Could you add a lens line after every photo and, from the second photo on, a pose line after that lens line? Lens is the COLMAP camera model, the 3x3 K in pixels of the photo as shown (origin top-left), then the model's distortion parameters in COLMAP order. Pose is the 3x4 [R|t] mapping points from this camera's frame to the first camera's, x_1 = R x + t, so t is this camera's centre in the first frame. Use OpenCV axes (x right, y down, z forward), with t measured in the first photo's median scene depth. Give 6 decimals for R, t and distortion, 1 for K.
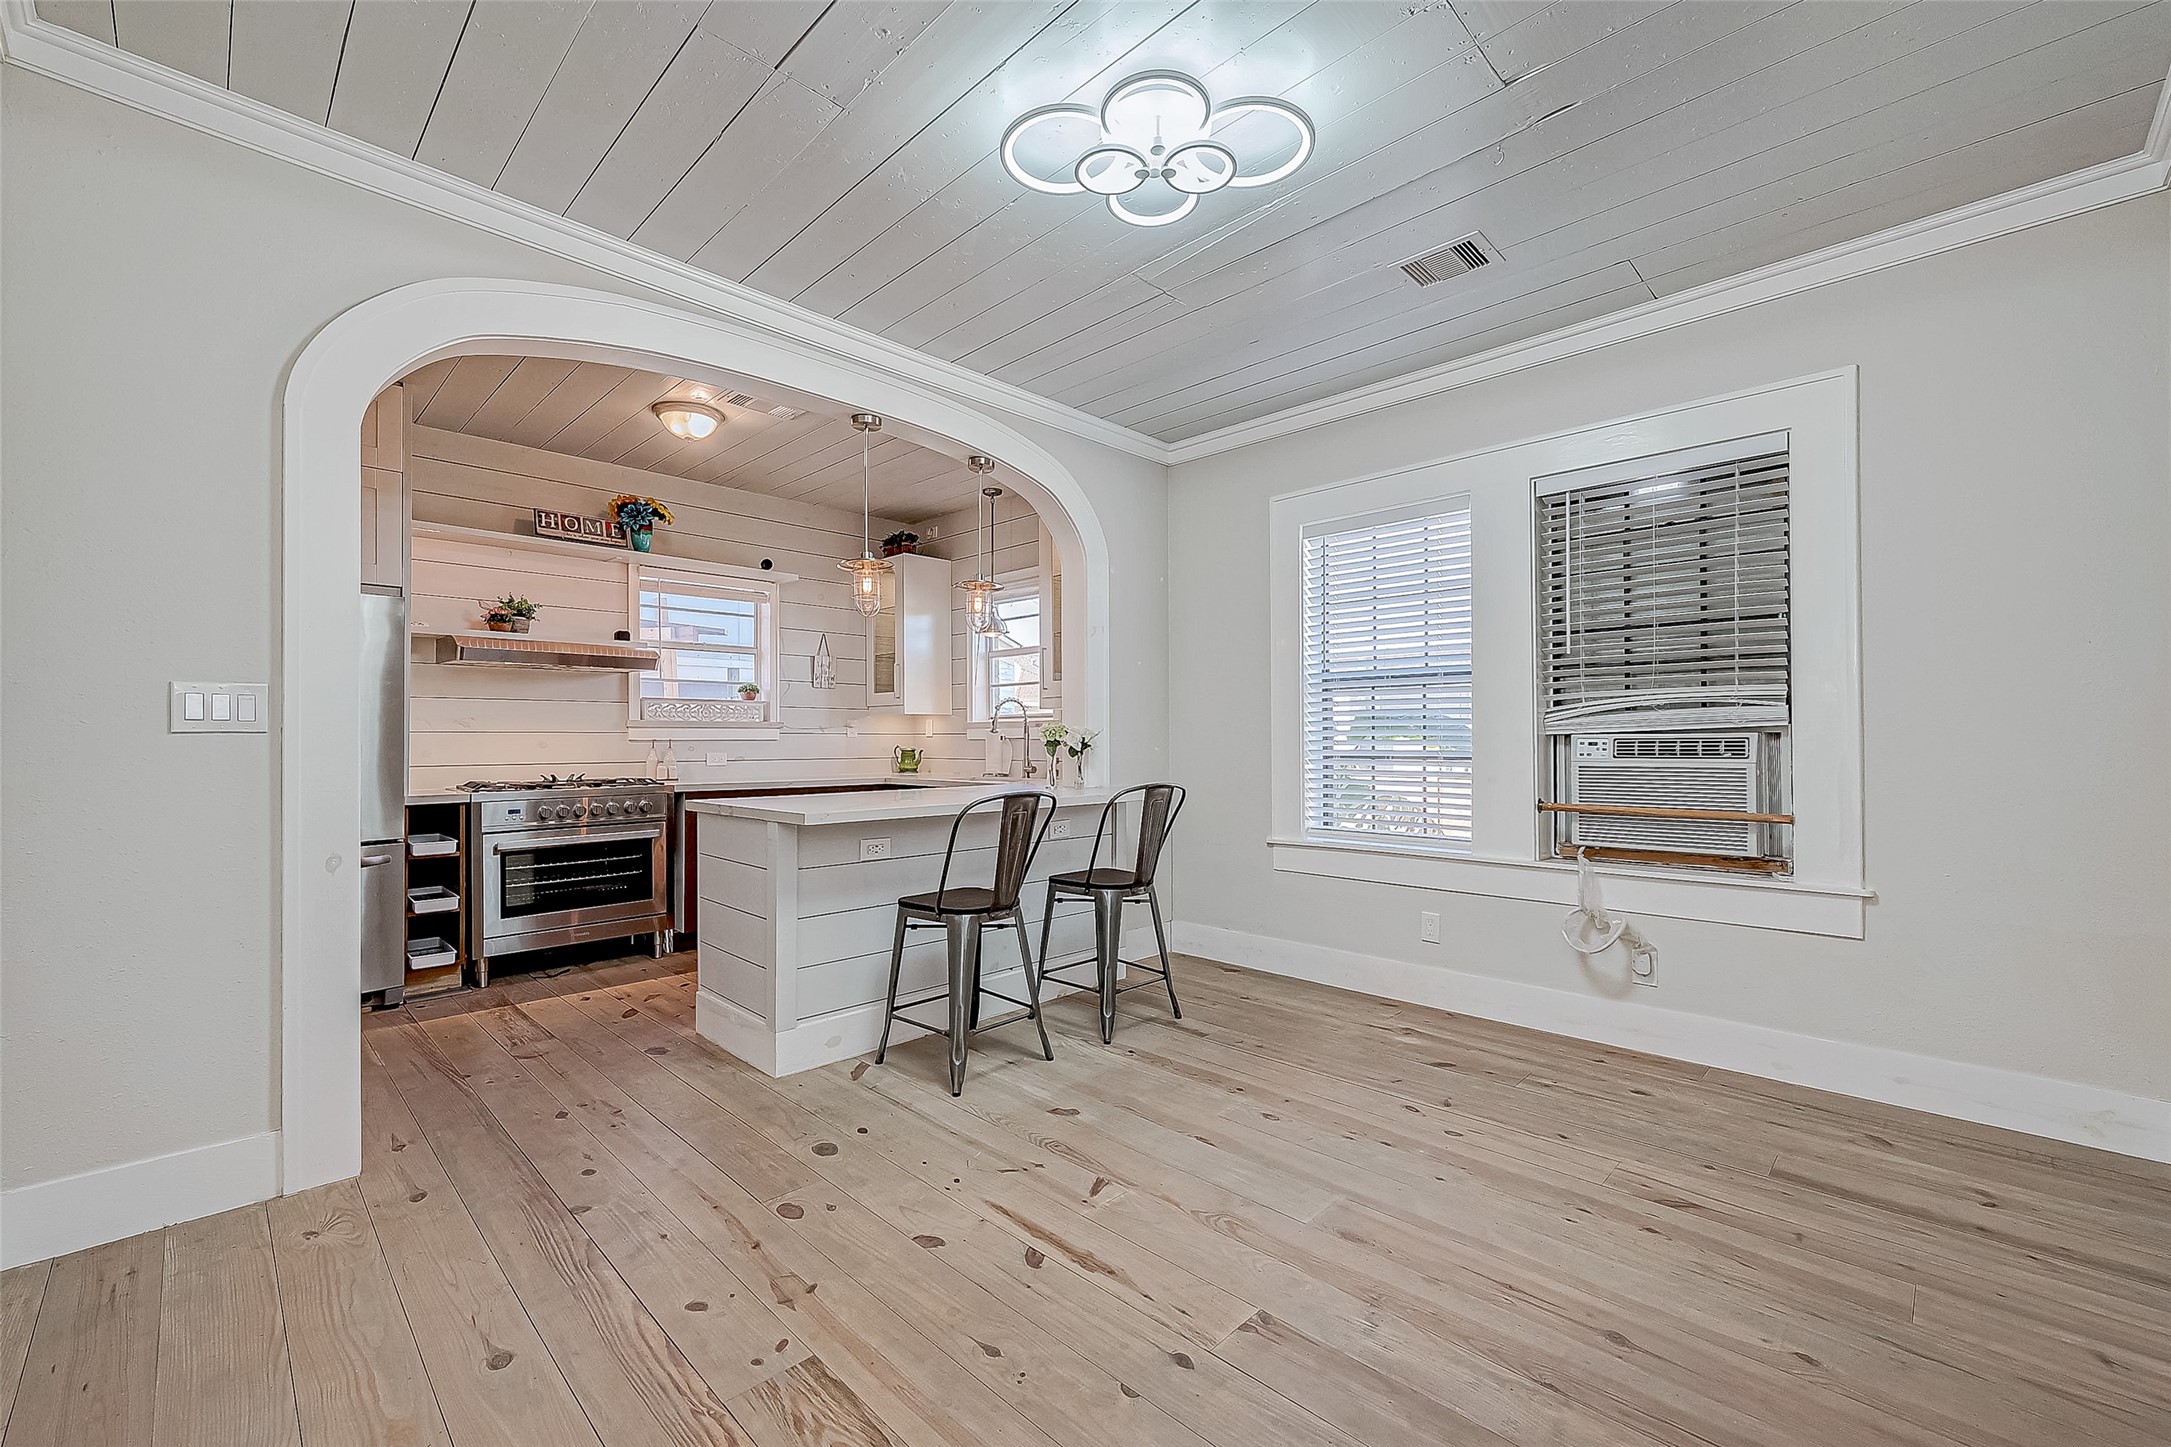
lens RADIAL K [[871.4, 0, 1090.4], [0, 871.4, 733.2], [0, 0, 1]] dist [-0.000115, -0.000064]
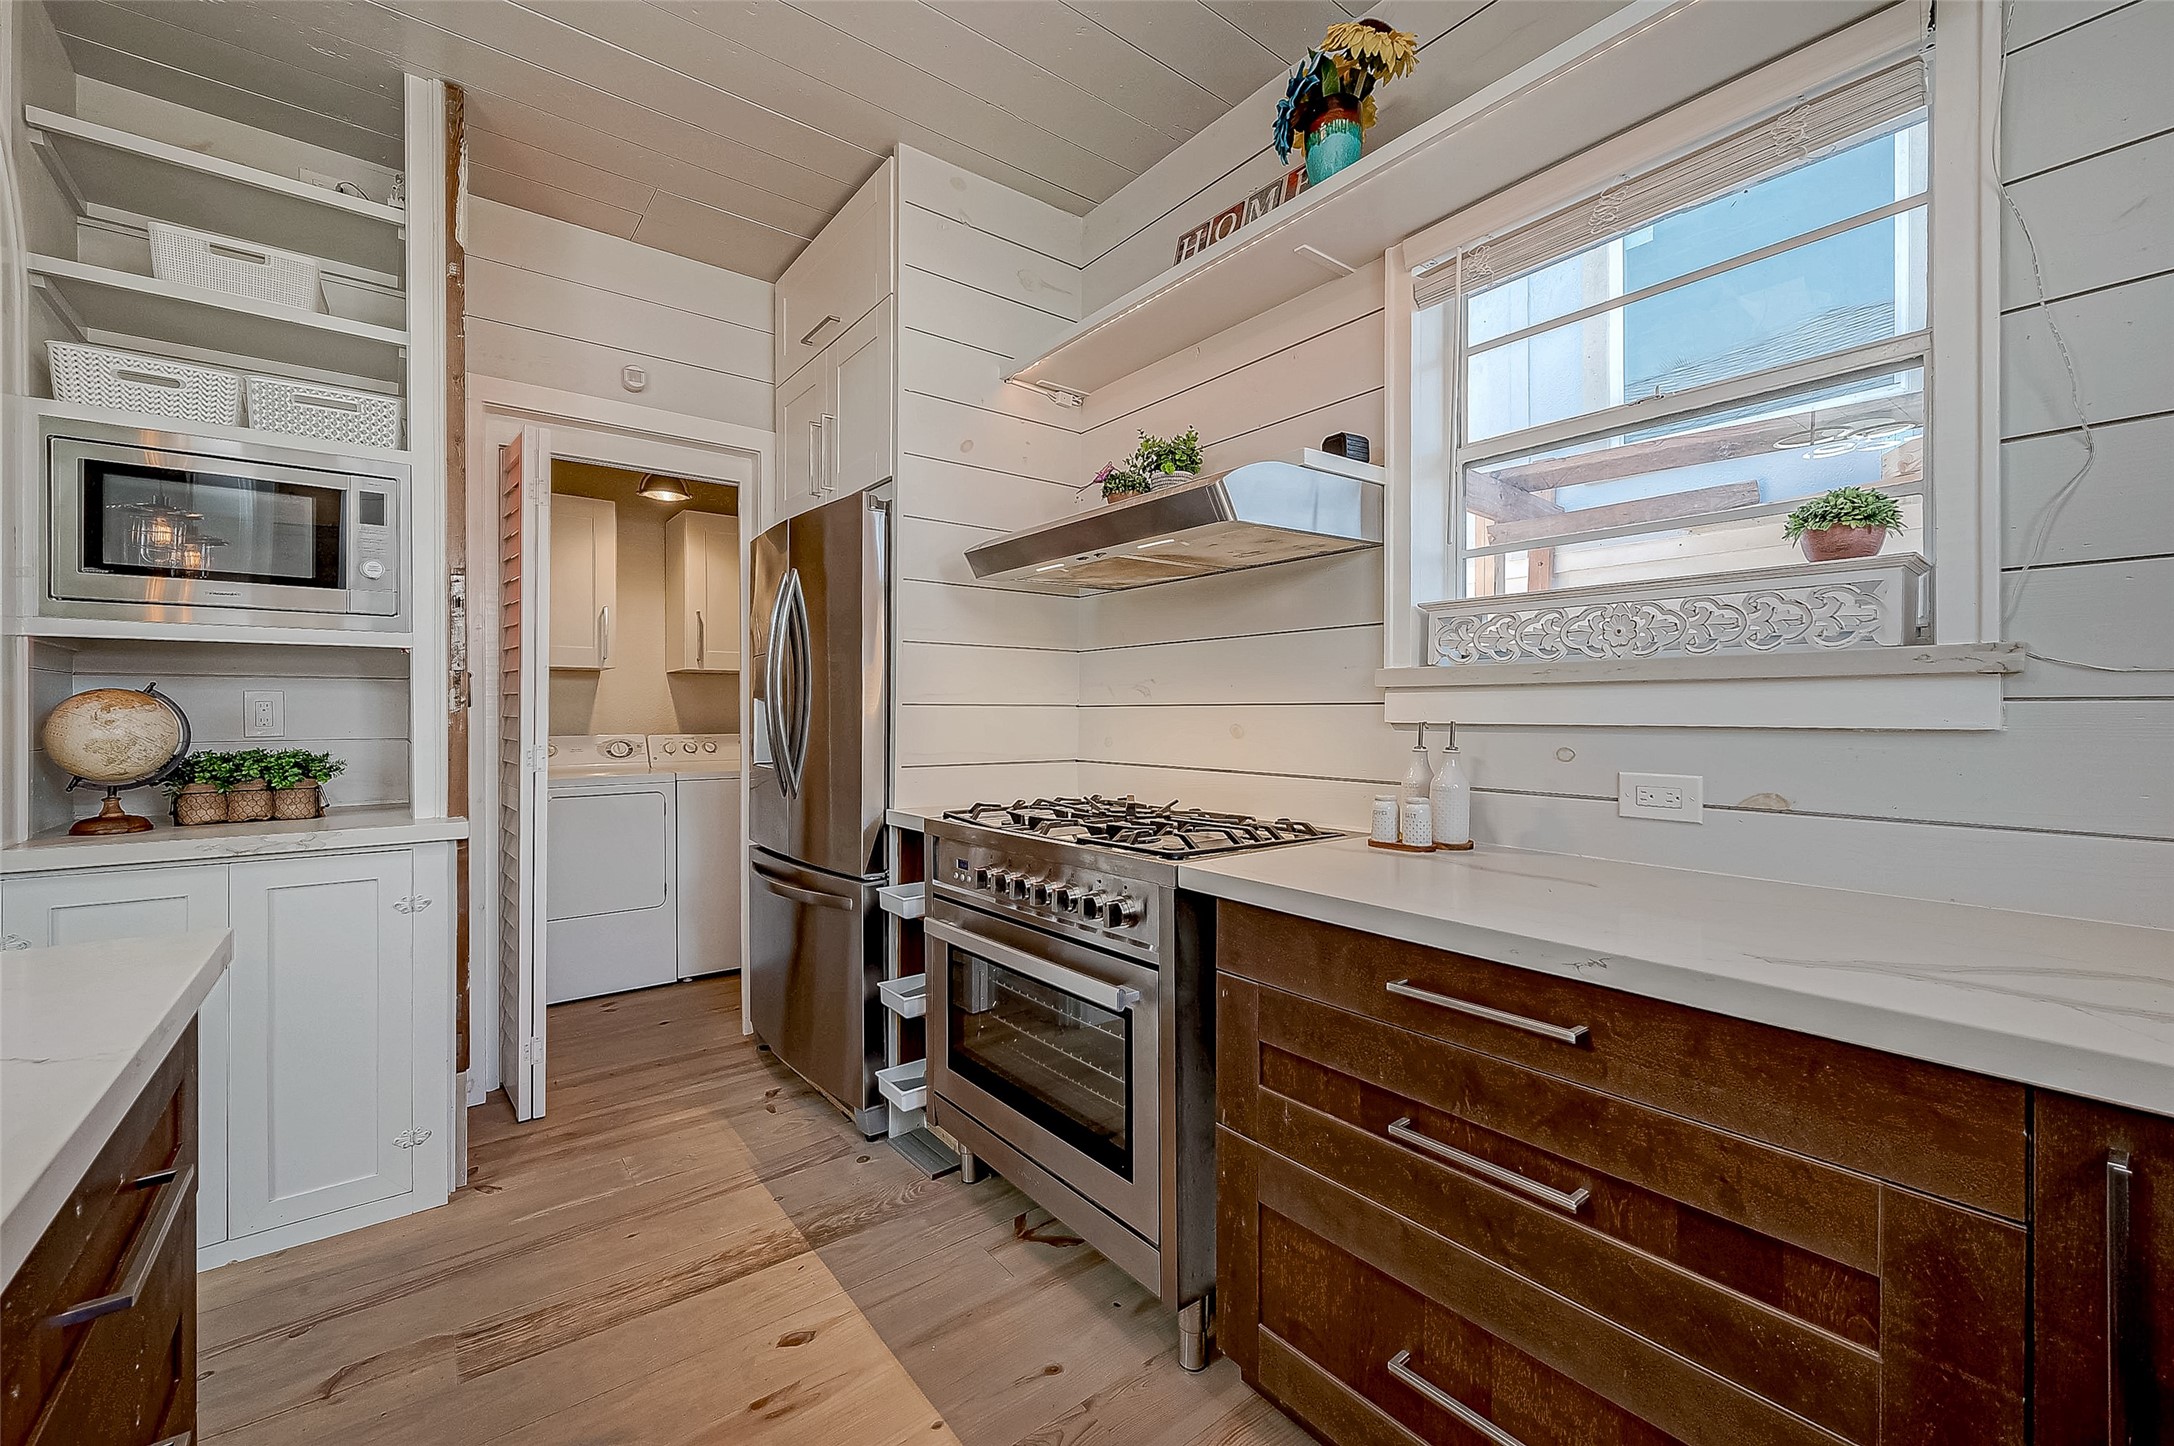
lens RADIAL K [[876.8, 0, 1087.8], [0, 876.8, 713.8], [0, 0, 1]] dist [0.001108, -0.000191]
pose [[-0.135402, 0.005761, -0.990774, -0.175954], [0.003889, 0.999978, 0.005284, 0.001948], [0.990783, -0.003137, -0.135421, 1.157146]]
